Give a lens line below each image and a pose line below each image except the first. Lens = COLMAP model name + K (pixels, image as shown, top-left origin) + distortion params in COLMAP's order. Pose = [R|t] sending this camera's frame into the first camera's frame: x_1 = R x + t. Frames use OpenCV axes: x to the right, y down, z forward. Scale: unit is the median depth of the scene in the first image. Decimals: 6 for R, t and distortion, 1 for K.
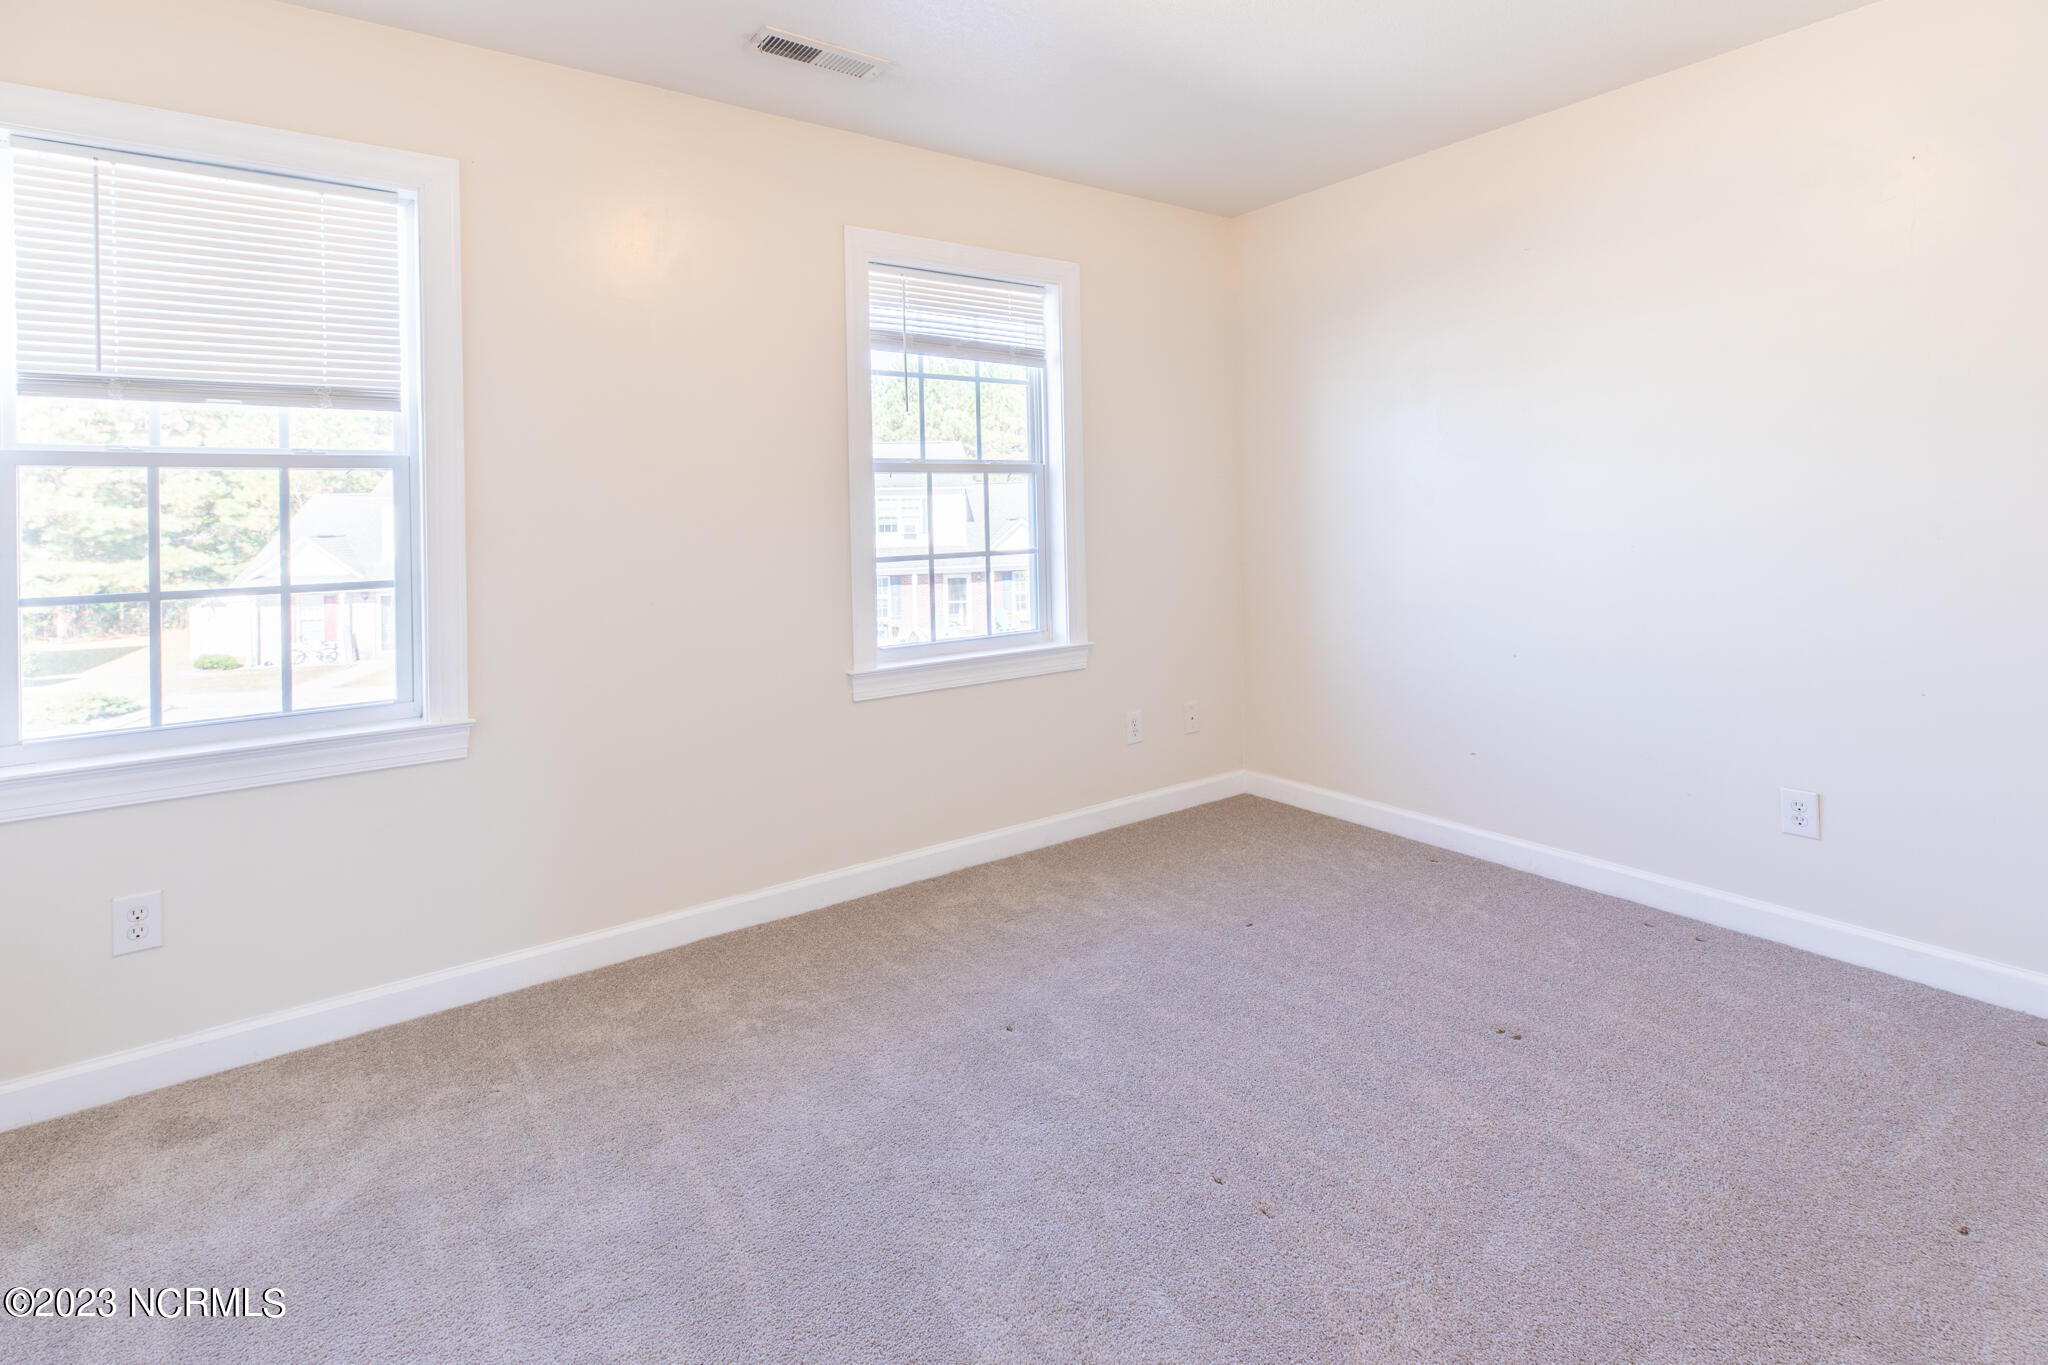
lens RADIAL K [[998.5, 0, 1026.5], [0, 998.5, 639.9], [0, 0, 1]] dist [0.022309, -0.000013]
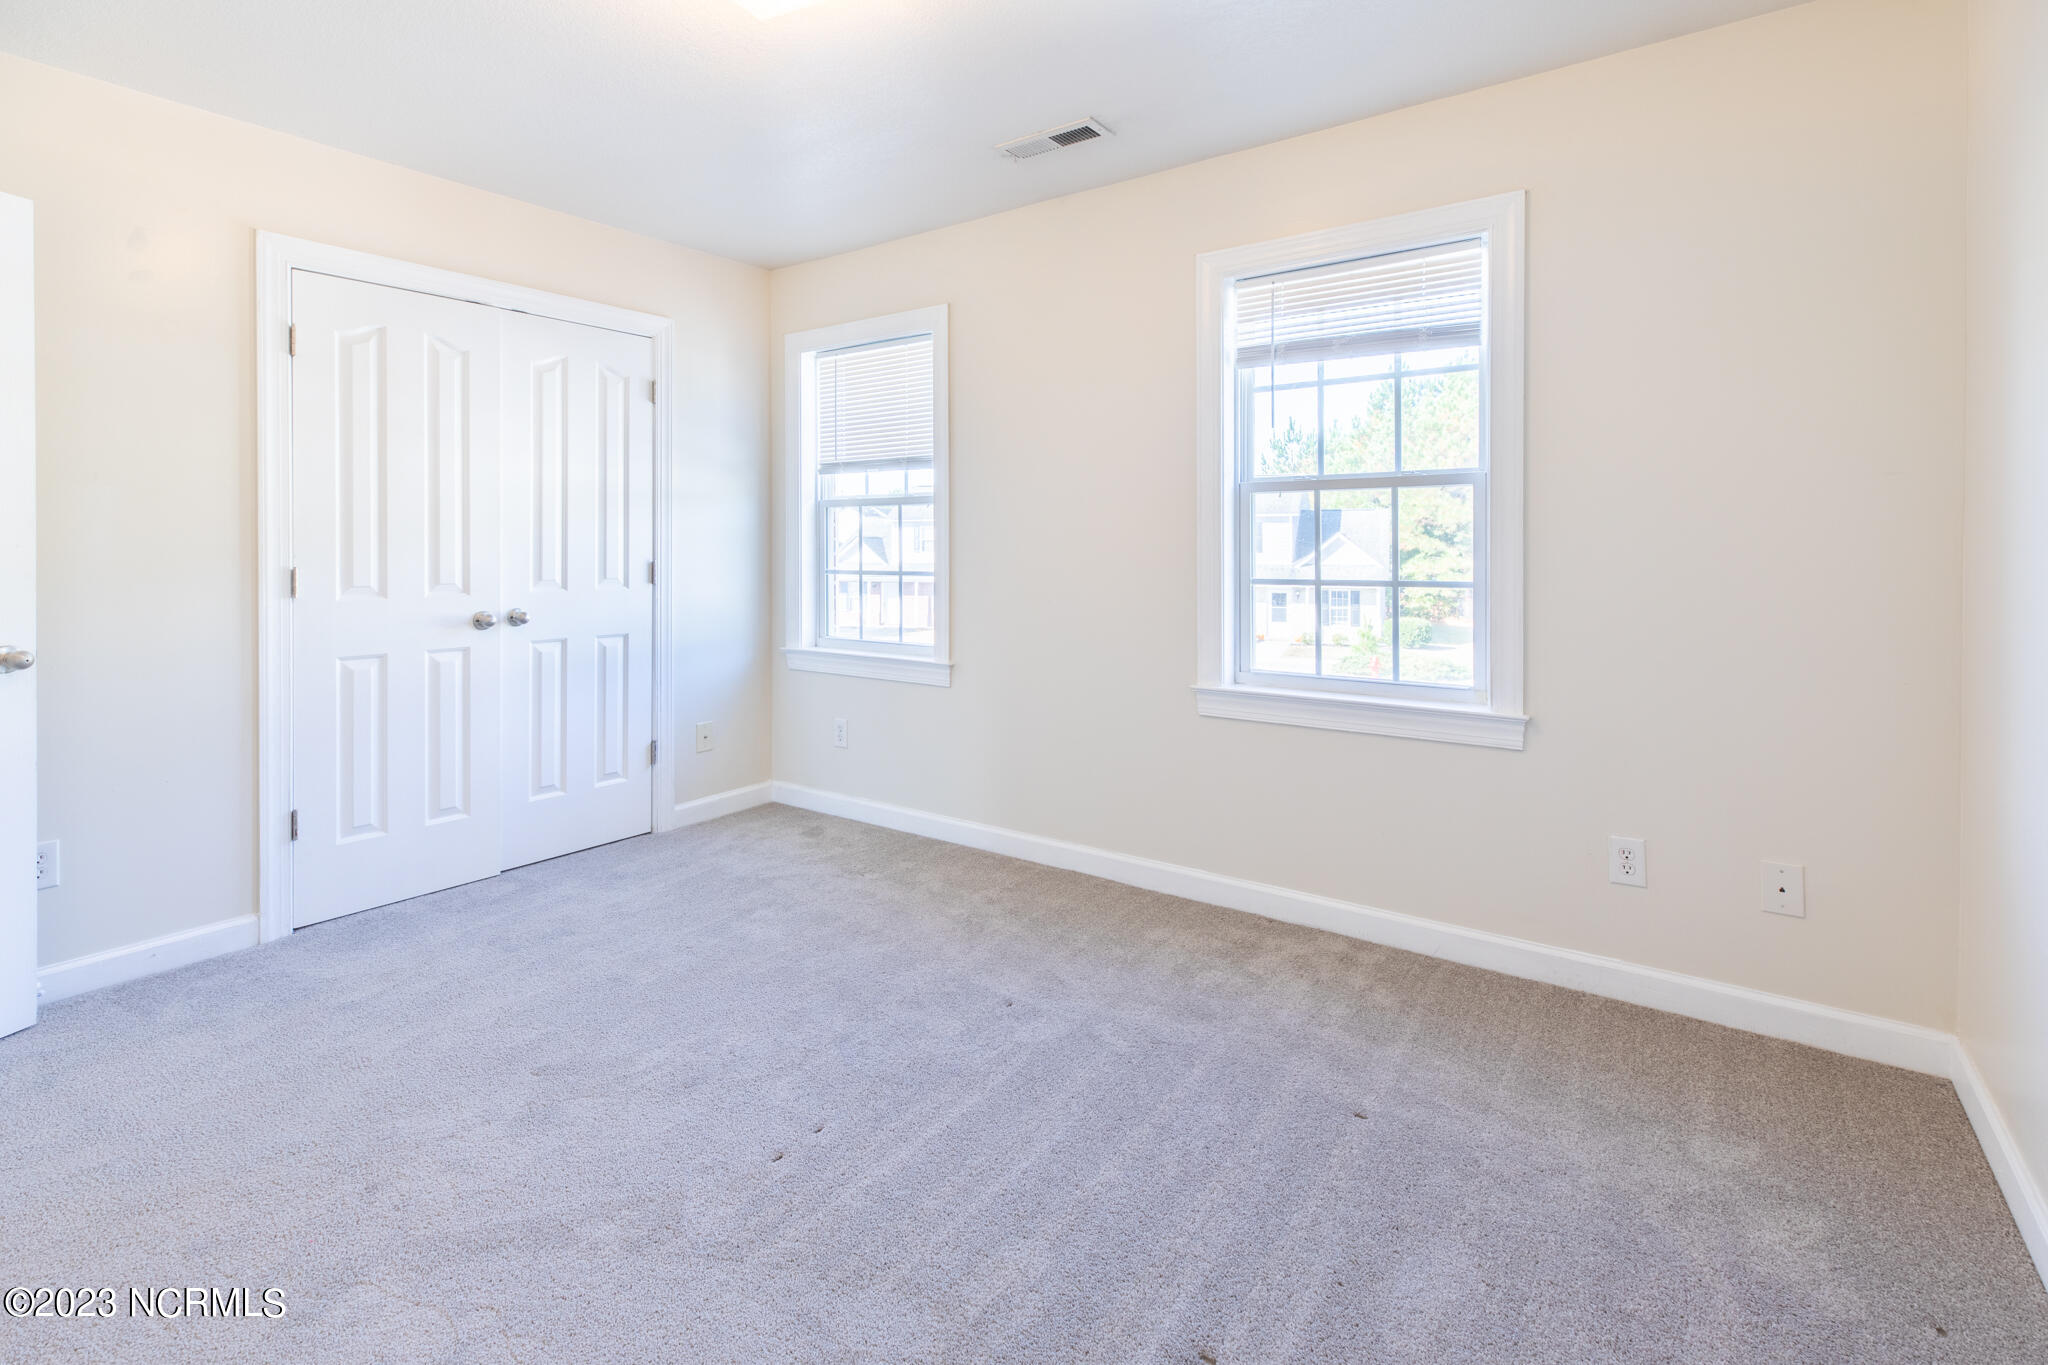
lens RADIAL K [[944.9, 0, 1024.0], [0, 944.9, 682.5], [0, 0, 1]] dist [0.013448, 0.000024]
pose [[0.312862, 0.165281, -0.935307, 0.645855], [-0.121863, 0.983589, 0.133050, -0.075523], [0.941949, 0.072353, 0.327869, 0.468143]]
